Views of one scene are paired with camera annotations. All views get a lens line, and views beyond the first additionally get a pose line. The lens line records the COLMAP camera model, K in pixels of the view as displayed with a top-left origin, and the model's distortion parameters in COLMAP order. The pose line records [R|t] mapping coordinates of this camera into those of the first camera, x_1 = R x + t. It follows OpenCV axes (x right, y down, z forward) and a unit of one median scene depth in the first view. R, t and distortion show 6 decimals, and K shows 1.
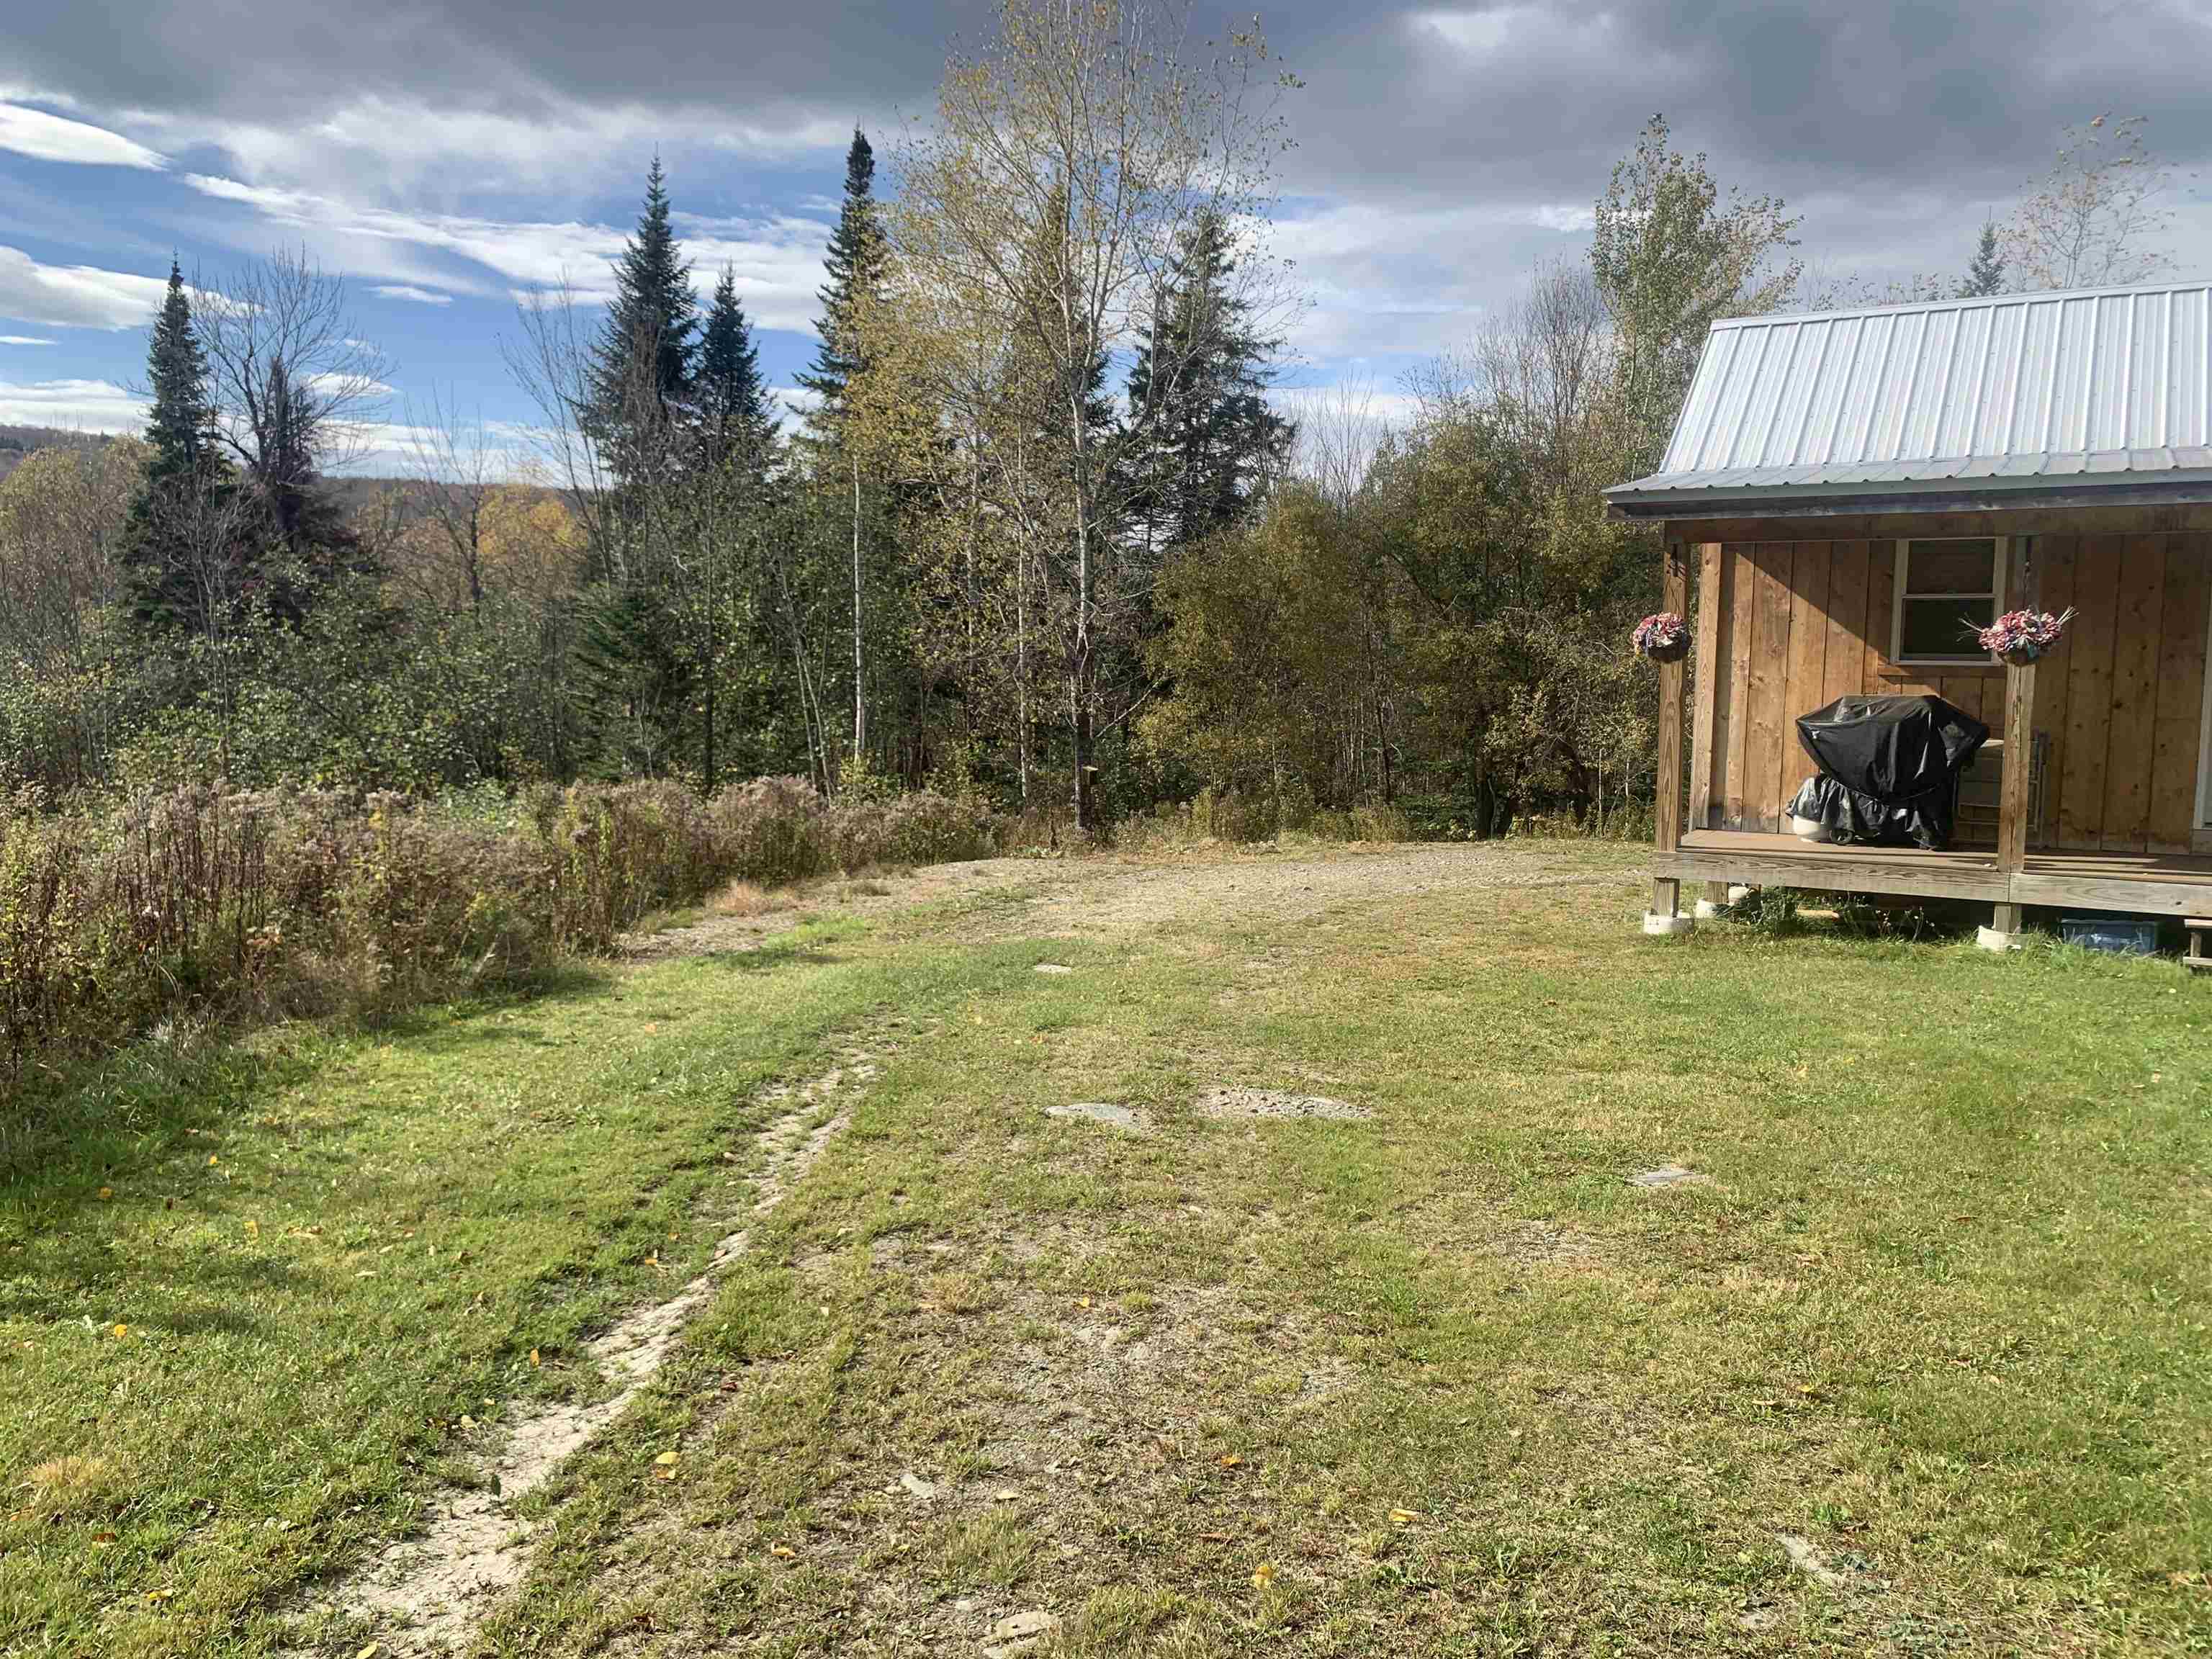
lens RADIAL K [[1630.8, 0, 1100.2], [0, 1630.8, 822.2], [0, 0, 1]] dist [-0.002281, -0.000098]
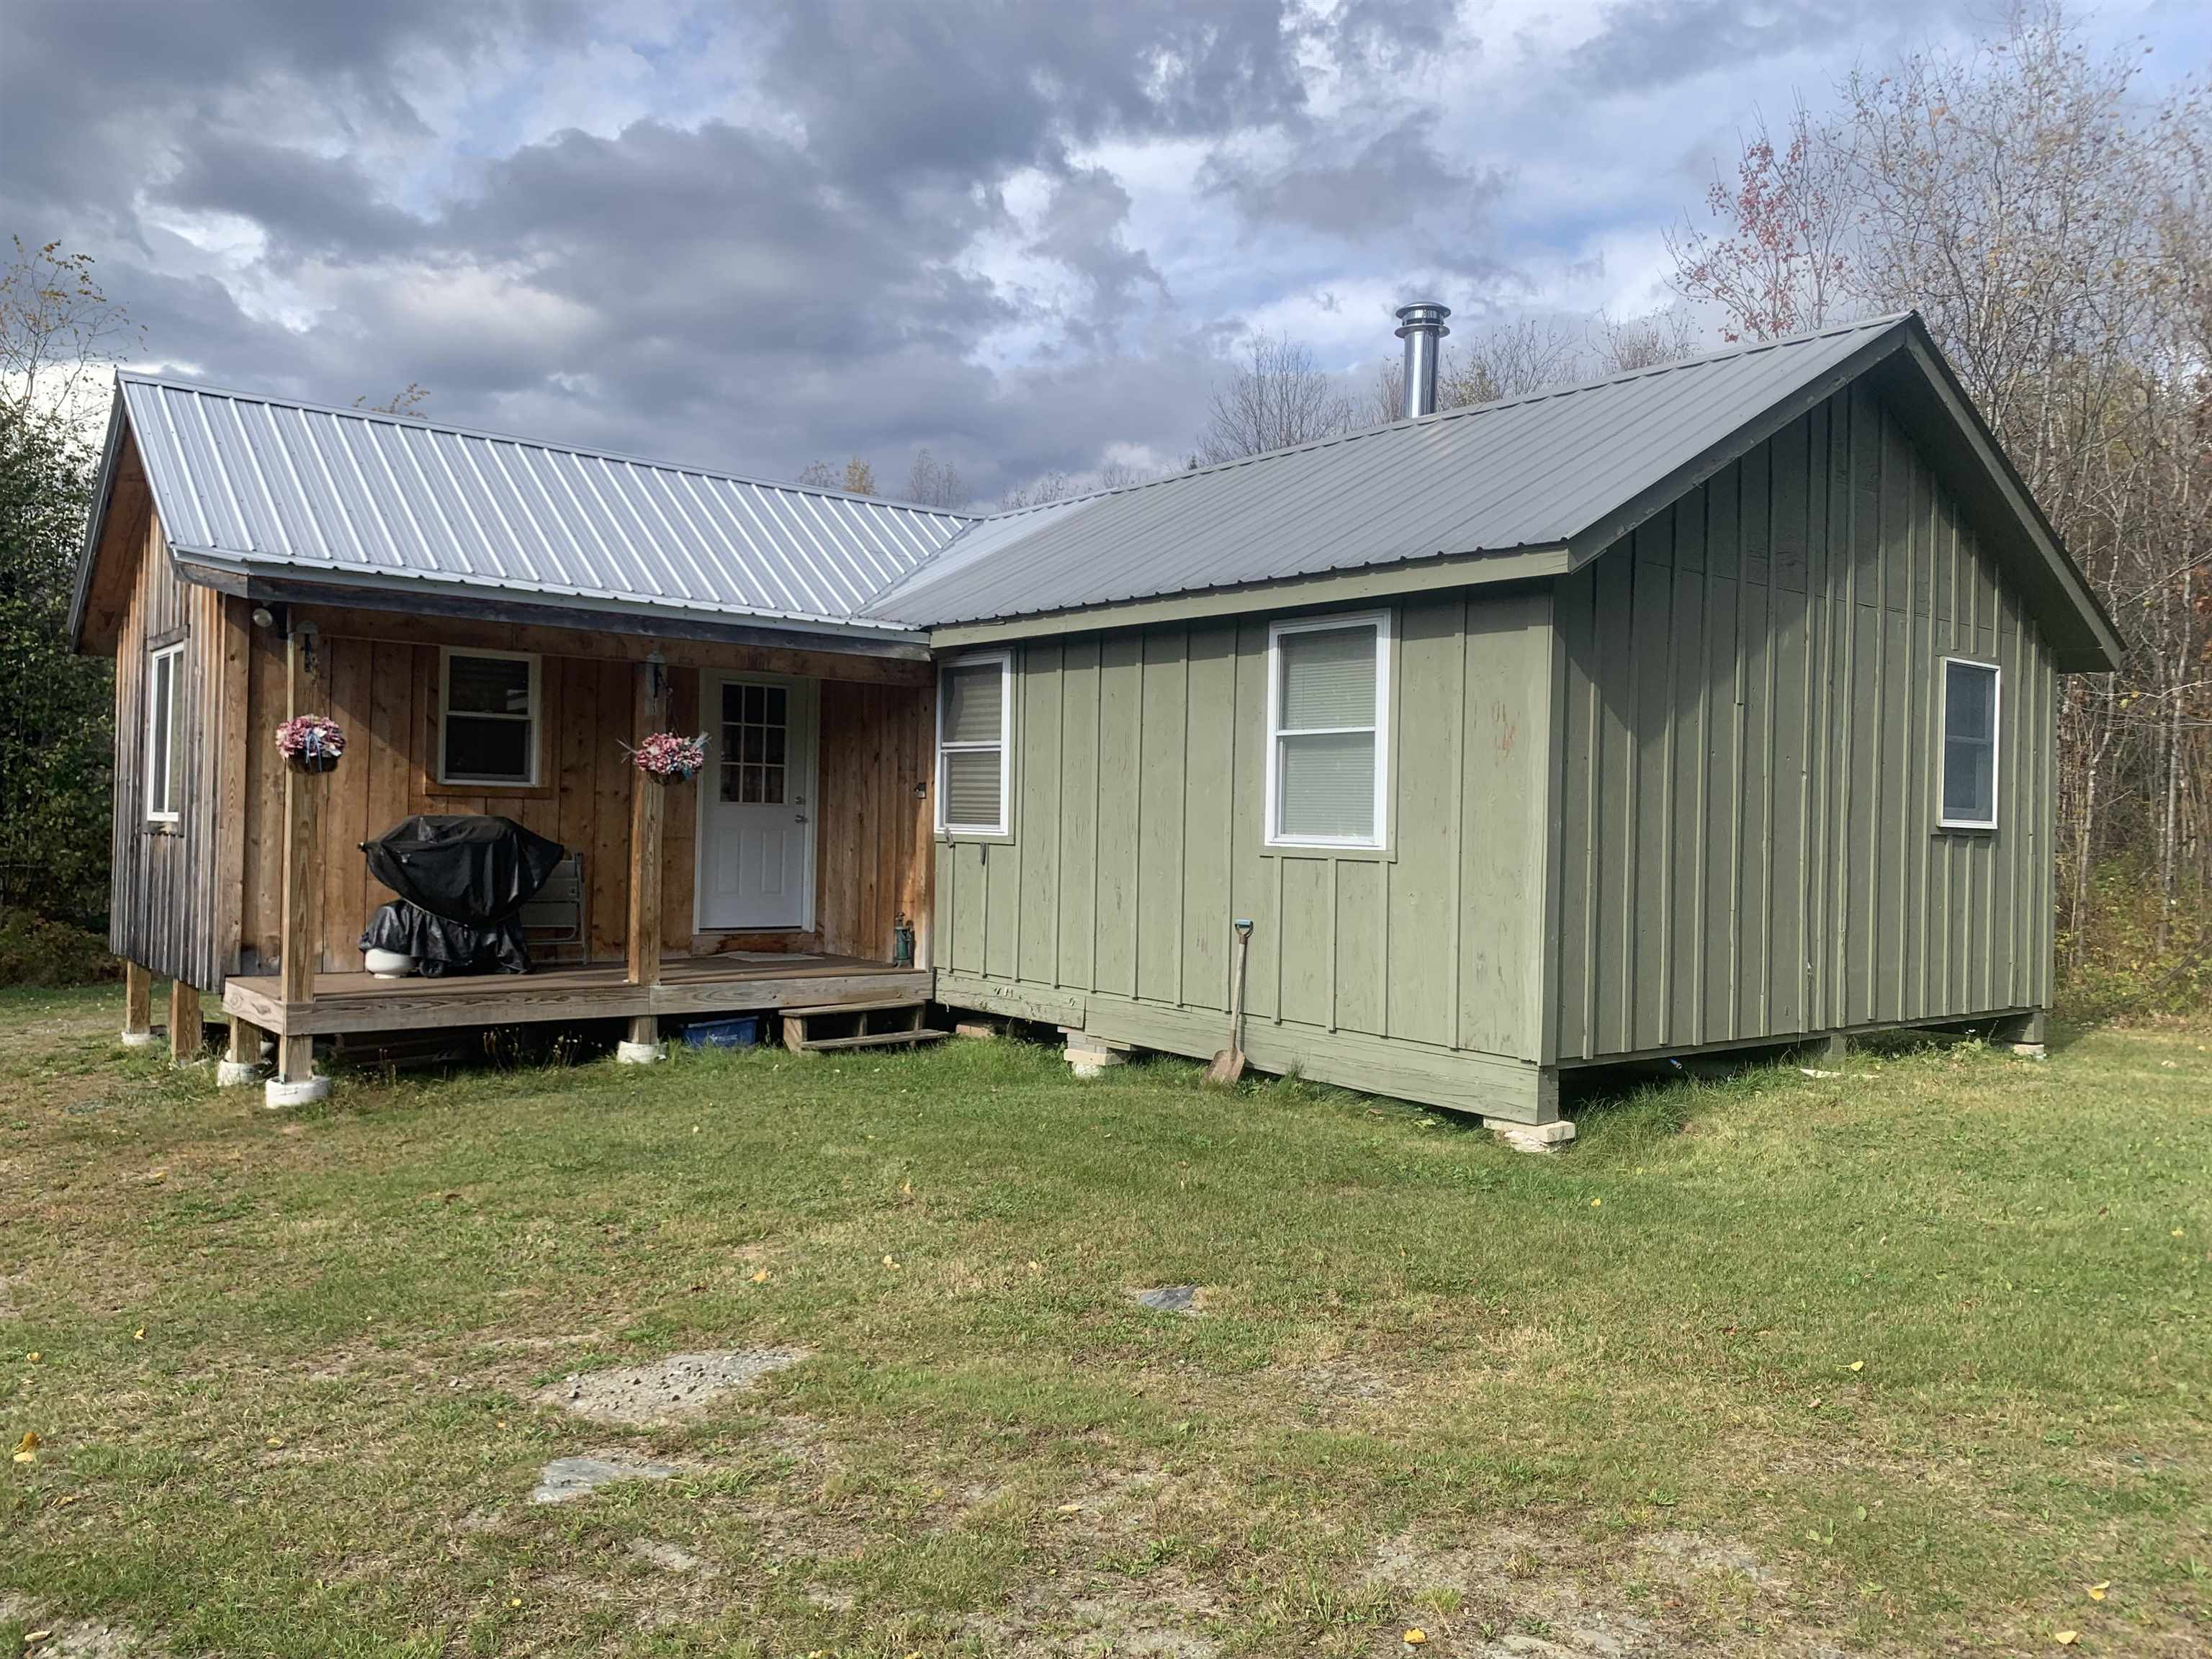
lens RADIAL K [[1630.8, 0, 1100.2], [0, 1630.8, 822.2], [0, 0, 1]] dist [-0.002281, -0.000098]
pose [[0.376601, 0.000528, 0.926375, -0.256338], [0.075732, 0.996635, -0.031356, -0.016045], [-0.923275, 0.081965, 0.375294, 0.301571]]
